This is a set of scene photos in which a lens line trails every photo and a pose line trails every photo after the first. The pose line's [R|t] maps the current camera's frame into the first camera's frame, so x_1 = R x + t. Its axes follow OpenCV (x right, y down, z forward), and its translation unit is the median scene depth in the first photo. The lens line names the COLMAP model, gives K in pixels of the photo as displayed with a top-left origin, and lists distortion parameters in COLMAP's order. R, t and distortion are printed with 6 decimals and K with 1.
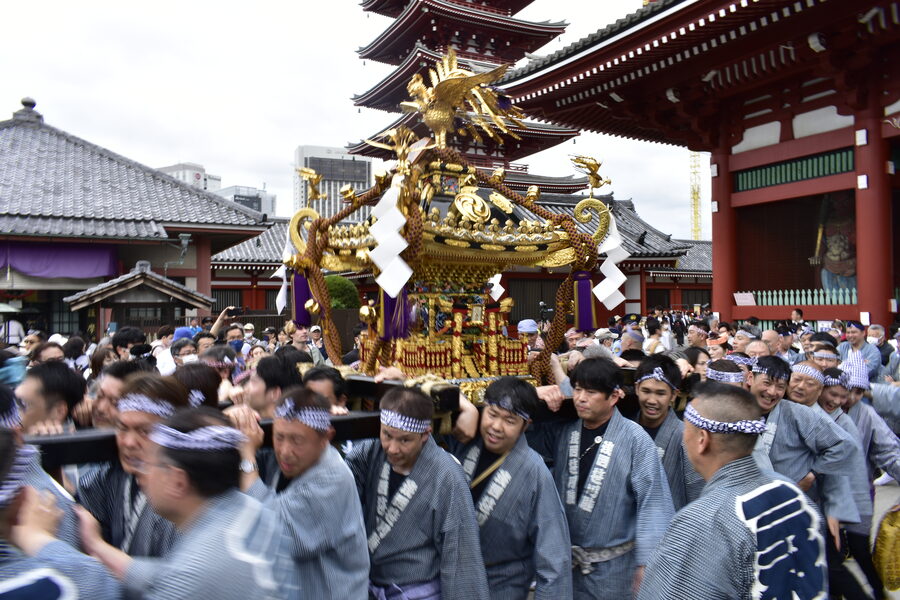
lens RADIAL K [[707.2, 0, 450.0], [0, 707.2, 300.0], [0, 0, 1]] dist [-0.013388, 0.006010]
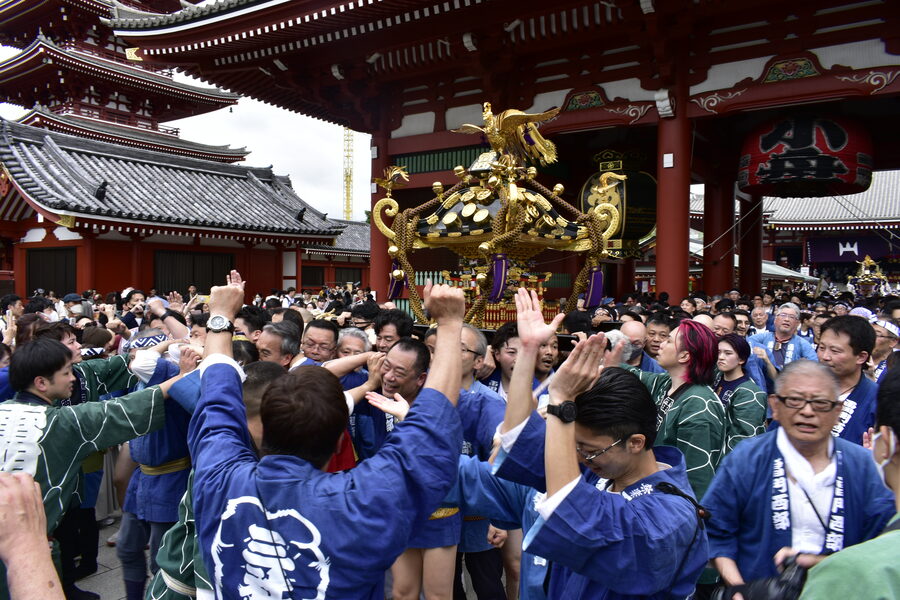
lens RADIAL K [[695.3, 0, 453.4], [0, 695.3, 301.1], [0, 0, 1]] dist [-0.017642, 0.007488]
pose [[0.881970, 0.007856, 0.471241, 0.001591], [-0.024698, 0.999258, 0.029566, -0.000465], [-0.470659, -0.037715, 0.881509, 0.042909]]
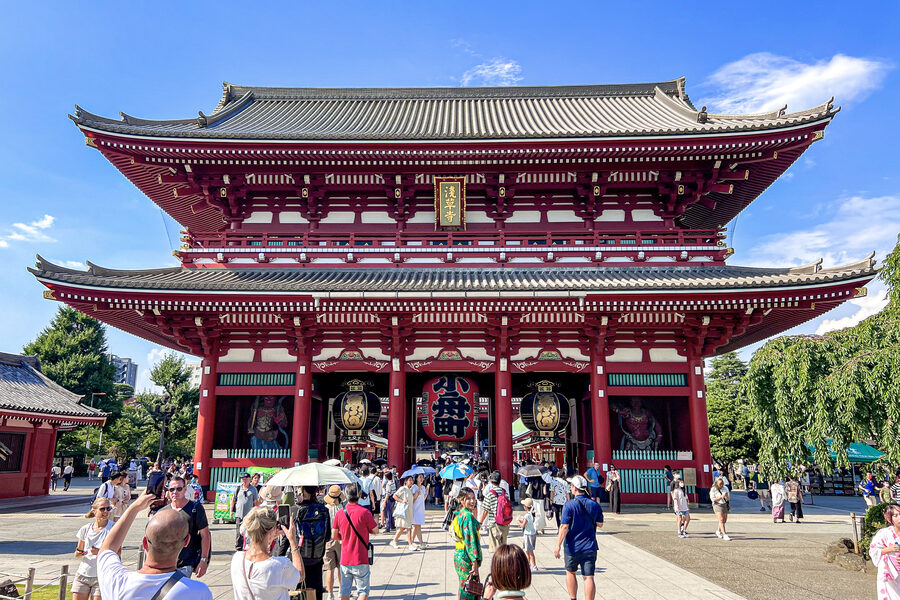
lens RADIAL K [[642.4, 0, 438.4], [0, 642.4, 289.4], [0, 0, 1]] dist [0.147487, -0.177568]
pose [[0.487137, 0.228276, 0.842964, -0.579948], [-0.021937, 0.968128, -0.249494, -0.002814], [-0.873050, 0.103046, 0.476618, -0.156467]]
